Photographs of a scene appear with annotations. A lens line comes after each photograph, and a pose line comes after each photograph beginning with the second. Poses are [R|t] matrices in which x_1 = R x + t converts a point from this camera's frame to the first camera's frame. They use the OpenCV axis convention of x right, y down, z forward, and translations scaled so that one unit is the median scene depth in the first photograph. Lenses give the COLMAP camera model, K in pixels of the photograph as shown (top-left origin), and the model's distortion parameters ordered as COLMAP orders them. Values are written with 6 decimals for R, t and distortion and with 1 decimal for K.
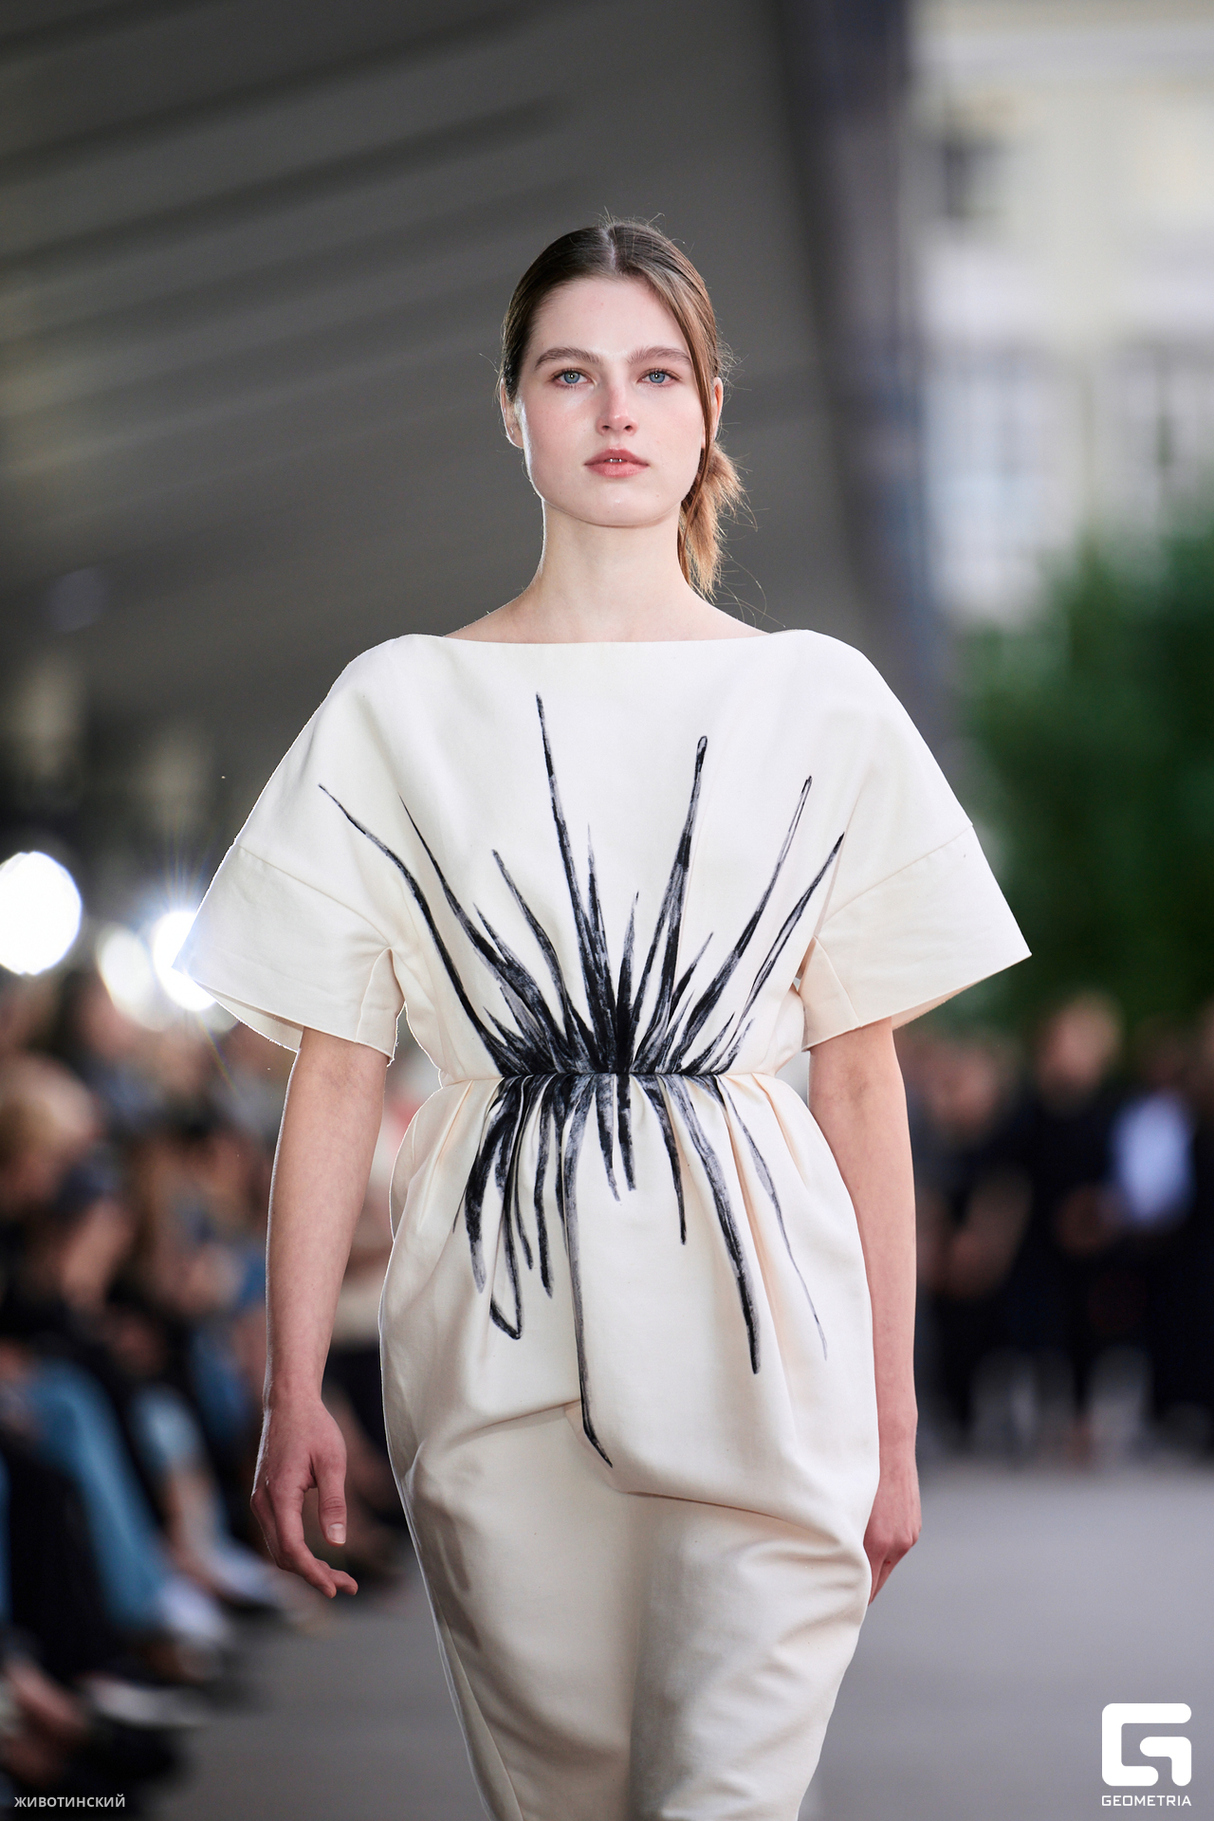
lens RADIAL K [[9238.3, 0, 607.0], [0, 9238.3, 910.5], [0, 0, 1]] dist [-0.053937, -3.584608]
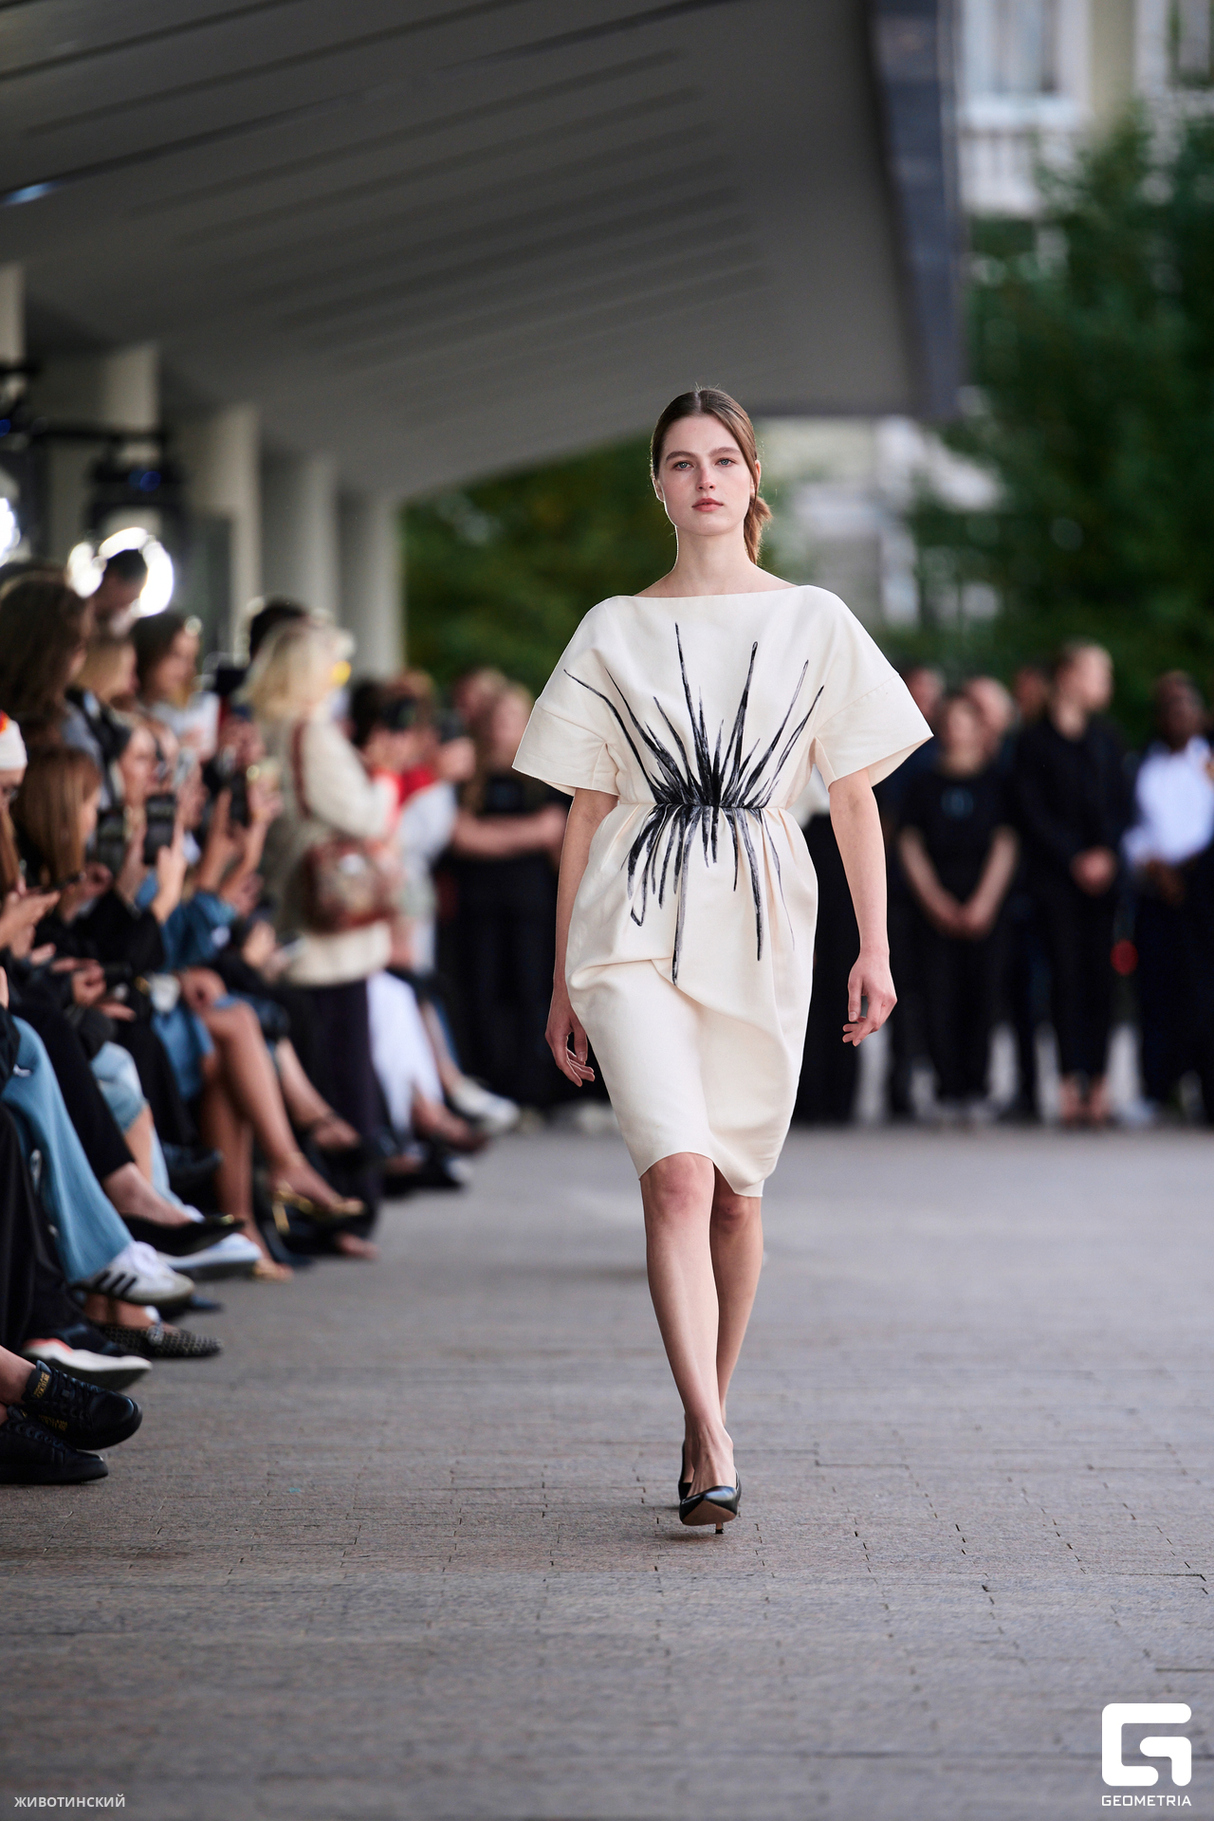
lens RADIAL K [[10782.8, 0, 607.0], [0, 10782.8, 910.5], [0, 0, 1]] dist [1.679724, -2.453327]
pose [[0.999859, 0.016251, 0.004193, -0.033275], [-0.016400, 0.999131, 0.038307, -0.053343], [-0.003567, -0.038370, 0.999257, -1.522141]]
